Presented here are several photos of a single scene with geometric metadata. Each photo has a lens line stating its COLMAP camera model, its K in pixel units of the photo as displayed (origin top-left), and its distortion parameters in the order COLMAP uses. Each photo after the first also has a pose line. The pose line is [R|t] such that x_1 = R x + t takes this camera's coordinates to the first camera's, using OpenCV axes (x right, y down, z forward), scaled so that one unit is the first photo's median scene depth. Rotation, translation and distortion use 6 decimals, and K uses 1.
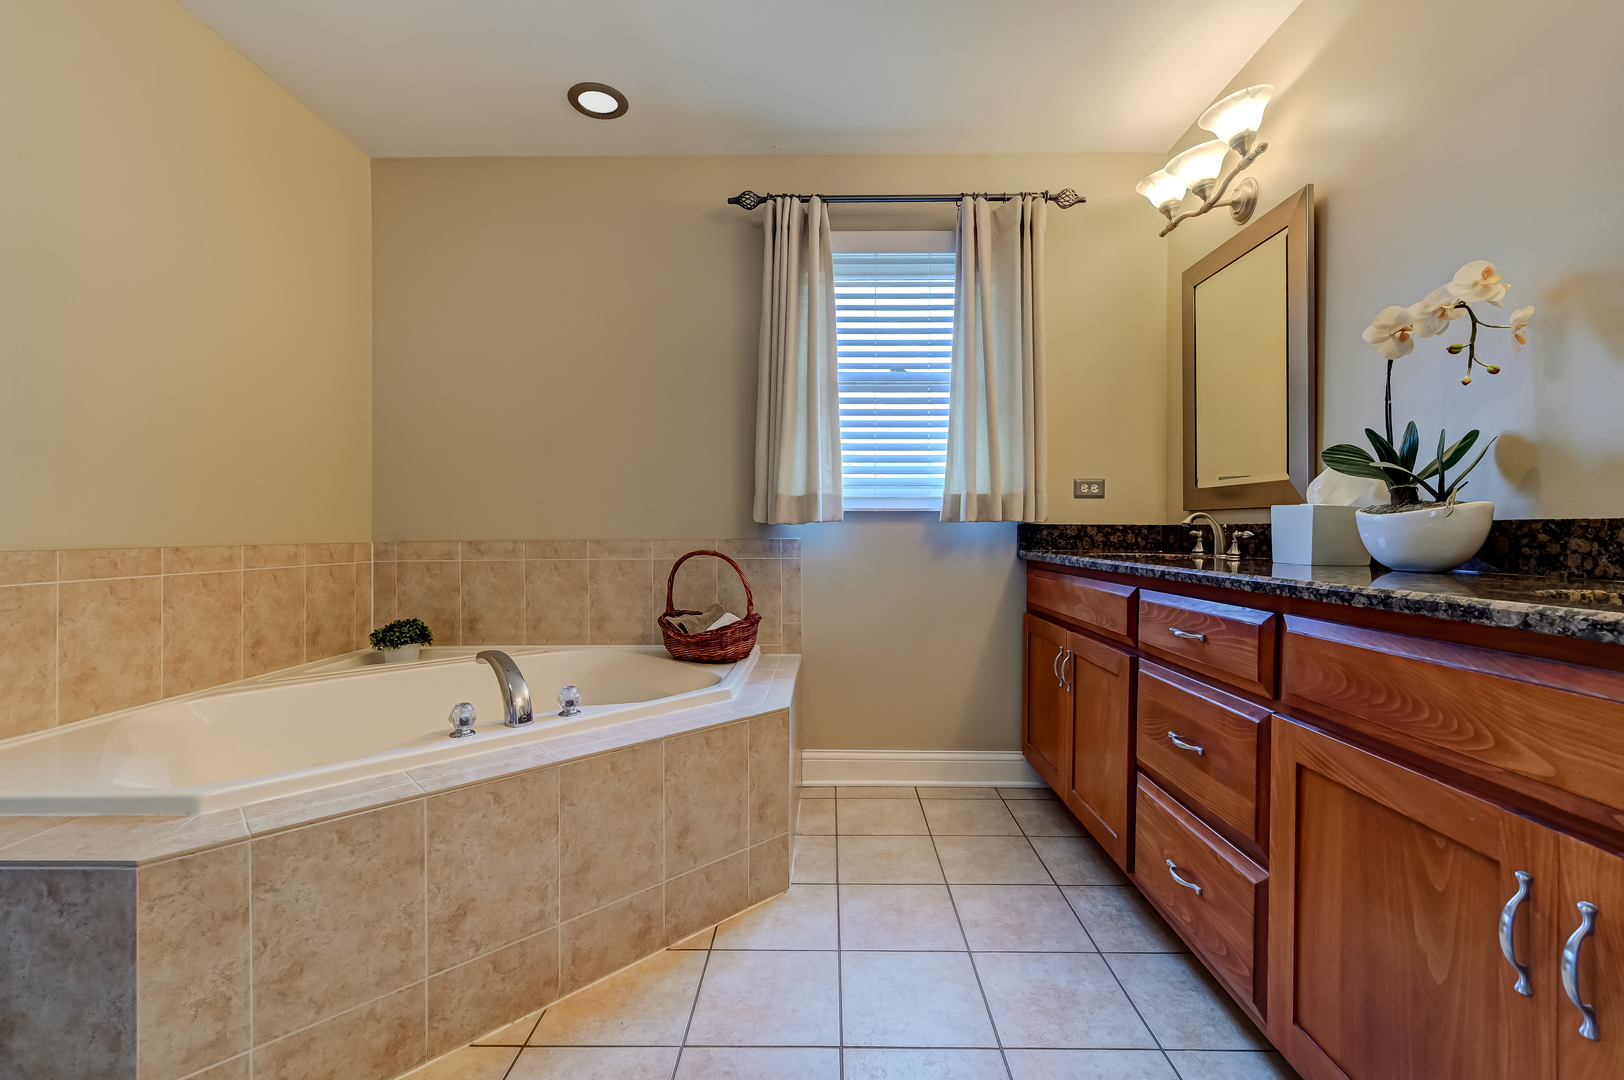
lens RADIAL K [[664.4, 0, 817.5], [0, 664.4, 536.7], [0, 0, 1]] dist [0.002254, -0.000190]
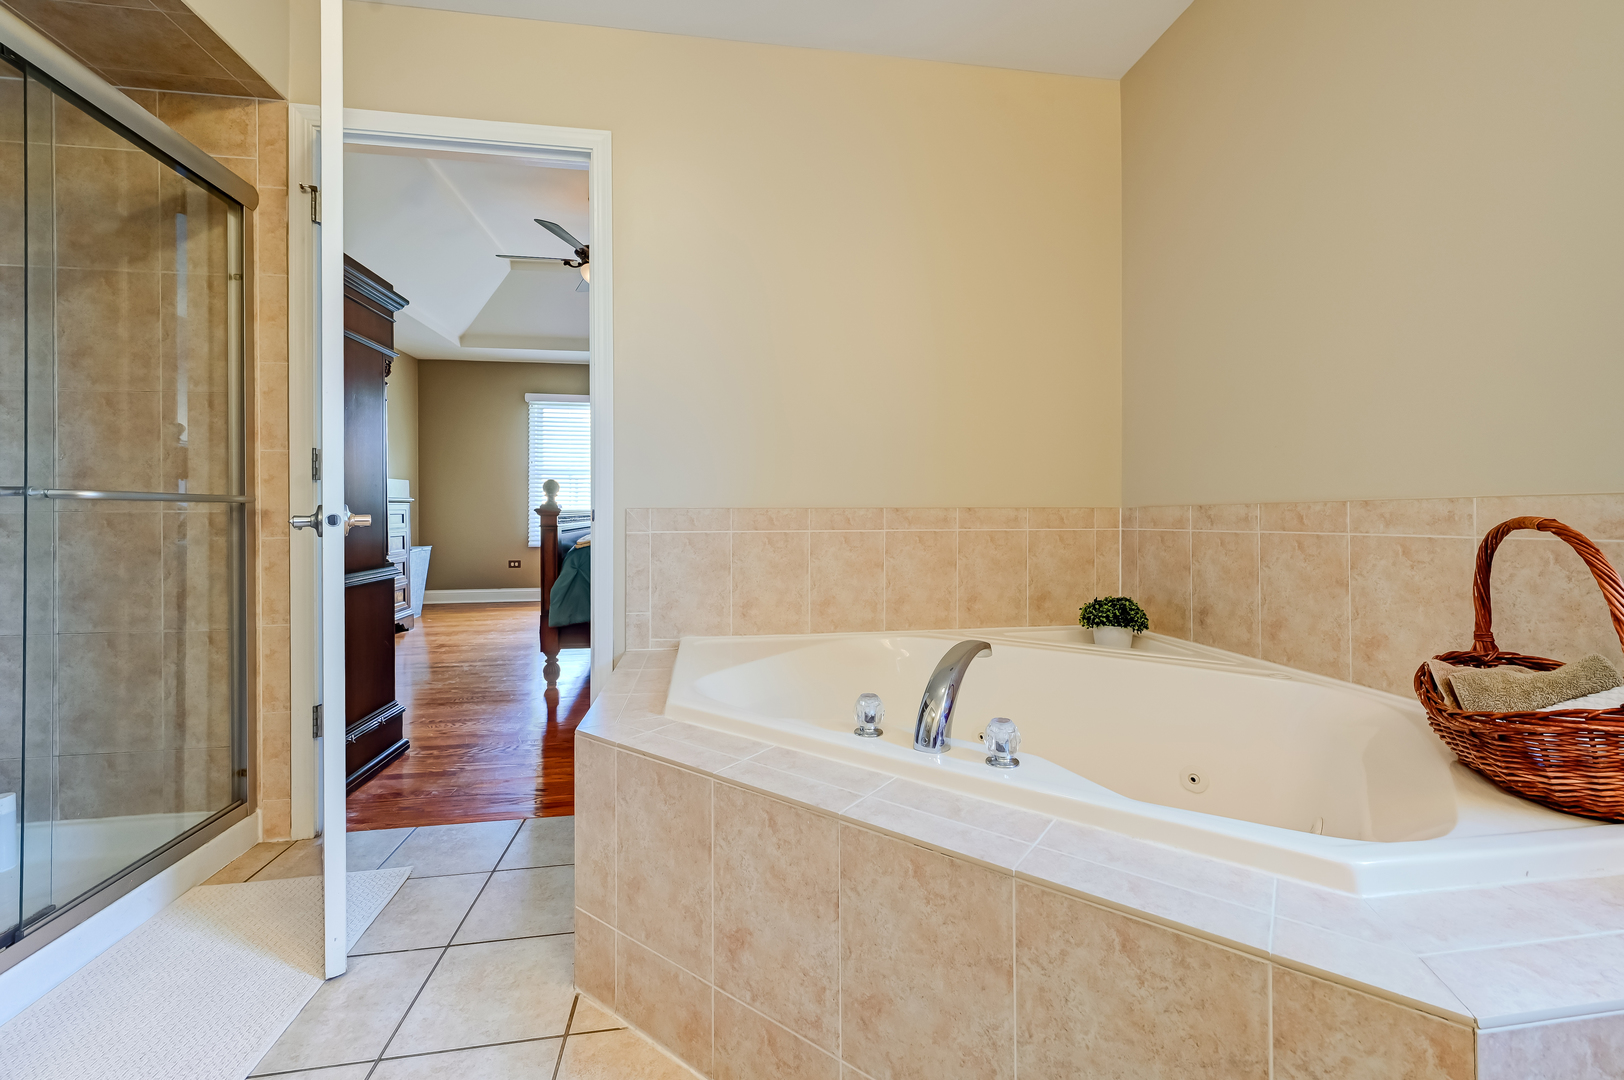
lens RADIAL K [[664.4, 0, 829.7], [0, 664.4, 511.6], [0, 0, 1]] dist [0.002254, -0.000190]
pose [[0.183674, -0.002118, -0.982985, 0.187713], [-0.004028, 0.999988, -0.002907, 0.024052], [0.982979, 0.004493, 0.183664, 0.605748]]
